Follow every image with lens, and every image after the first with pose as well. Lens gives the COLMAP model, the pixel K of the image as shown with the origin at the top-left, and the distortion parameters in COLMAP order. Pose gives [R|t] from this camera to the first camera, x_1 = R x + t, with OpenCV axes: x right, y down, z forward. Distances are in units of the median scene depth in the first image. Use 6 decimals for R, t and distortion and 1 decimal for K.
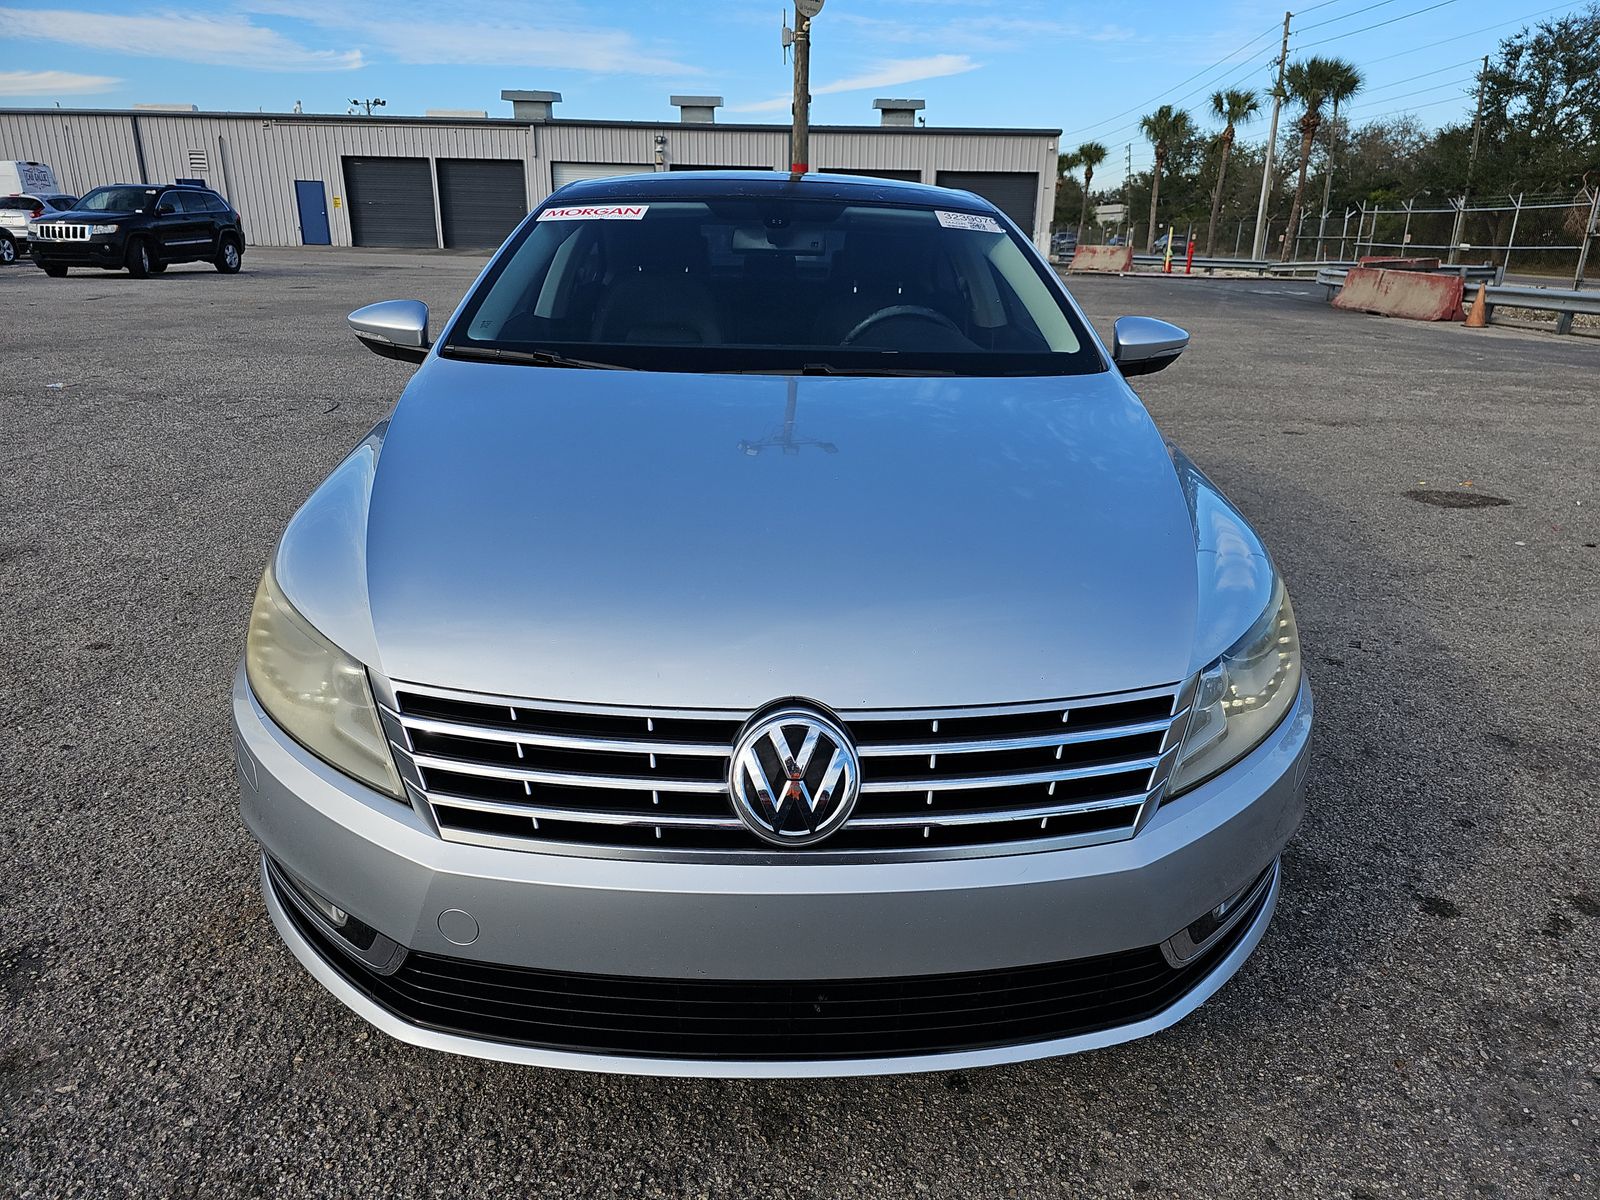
lens RADIAL K [[1080.1, 0, 797.2], [0, 1080.1, 603.9], [0, 0, 1]] dist [0.010455, -0.015022]
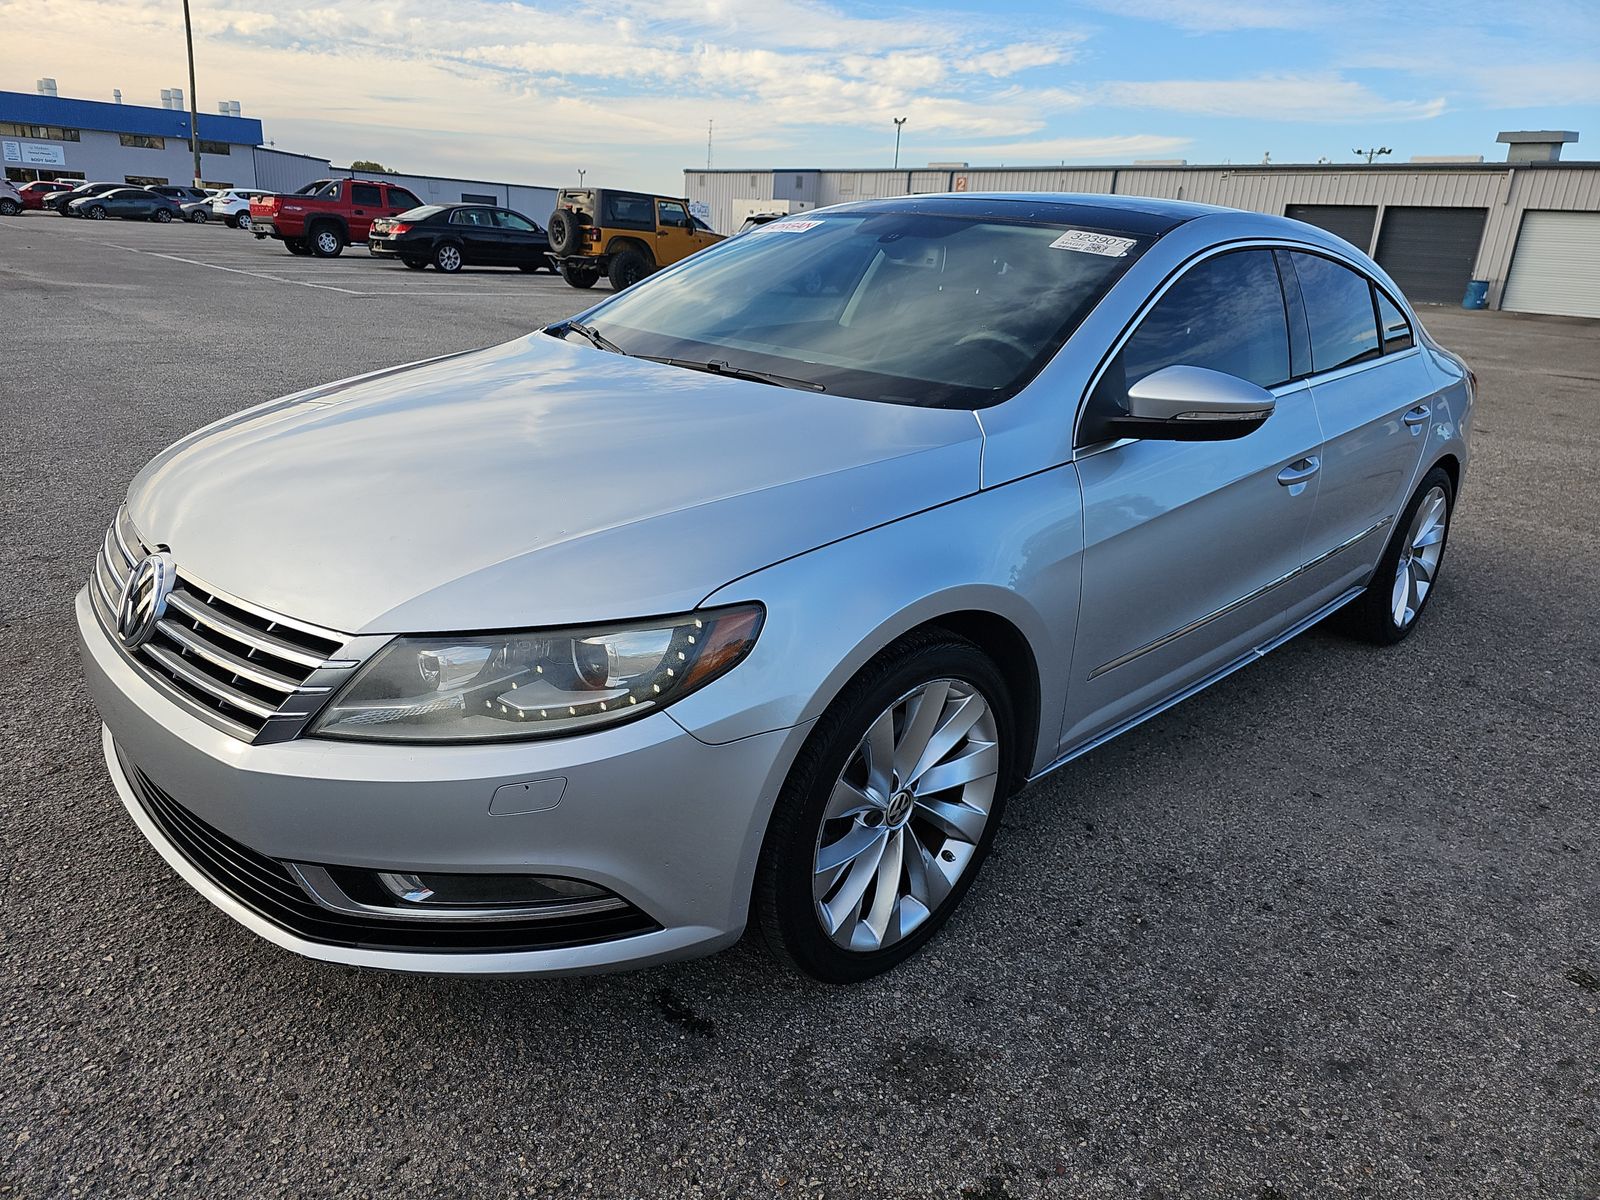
lens RADIAL K [[1080.1, 0, 800.2], [0, 1080.1, 595.9], [0, 0, 1]] dist [0.010455, -0.015022]
pose [[0.641757, 0.258701, -0.721957, 0.099008], [-0.292866, 0.952712, 0.081055, -0.013185], [0.708786, 0.159419, 0.687174, 0.038861]]
